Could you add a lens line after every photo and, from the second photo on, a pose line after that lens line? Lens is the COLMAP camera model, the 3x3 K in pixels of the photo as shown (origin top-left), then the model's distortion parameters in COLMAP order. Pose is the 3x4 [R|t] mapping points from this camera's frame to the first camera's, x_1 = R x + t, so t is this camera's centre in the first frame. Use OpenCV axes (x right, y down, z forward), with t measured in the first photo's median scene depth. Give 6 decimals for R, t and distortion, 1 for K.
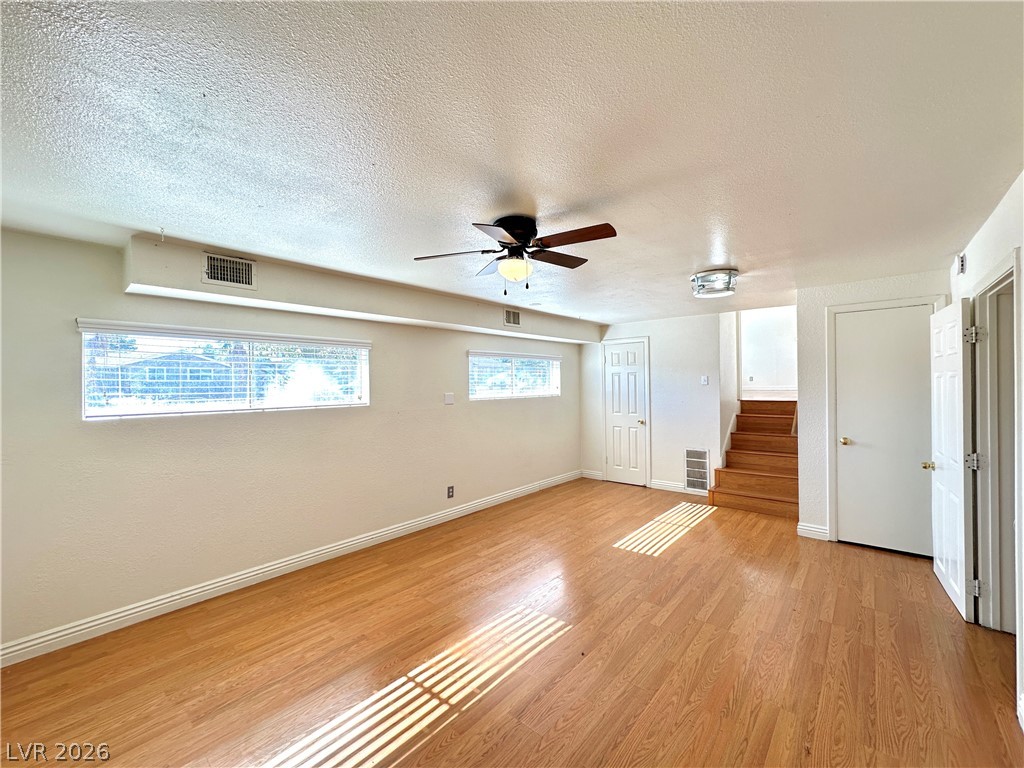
lens RADIAL K [[410.0, 0, 512.0], [0, 410.0, 380.4], [0, 0, 1]] dist [0.001783, -0.000128]
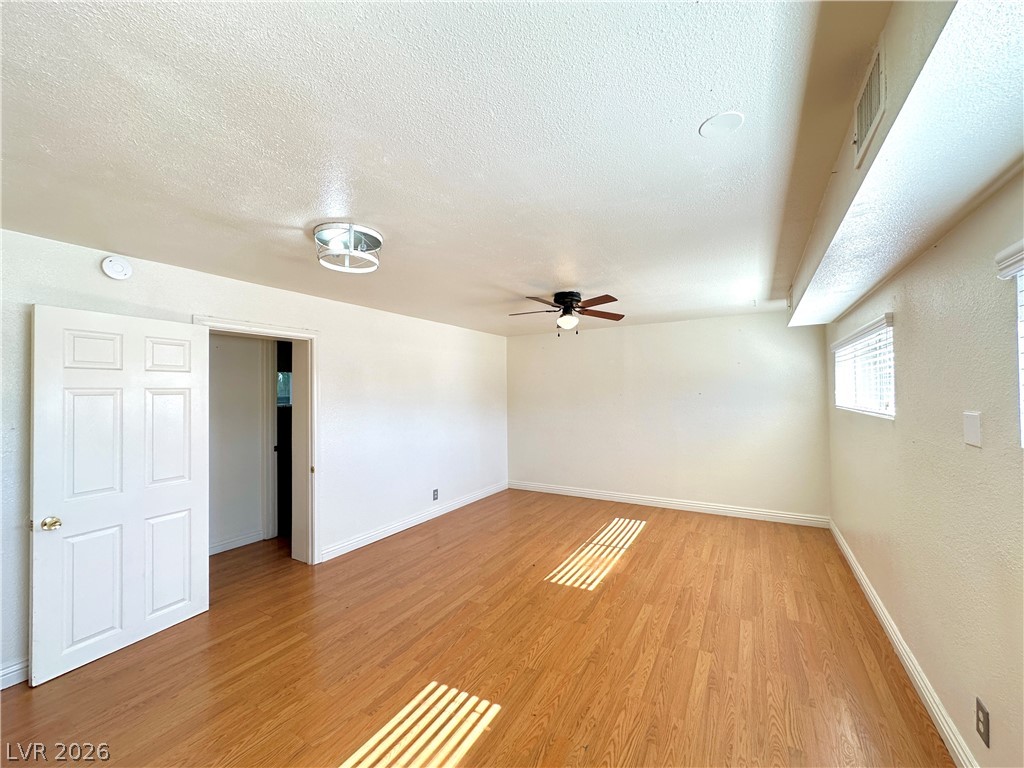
lens RADIAL K [[410.0, 0, 507.7], [0, 410.0, 389.5], [0, 0, 1]] dist [0.001783, -0.000128]
pose [[-0.983411, 0.023902, -0.179810, 0.428776], [0.026473, 0.999579, -0.011914, 0.011123], [0.179449, -0.016477, -0.983629, 2.027212]]
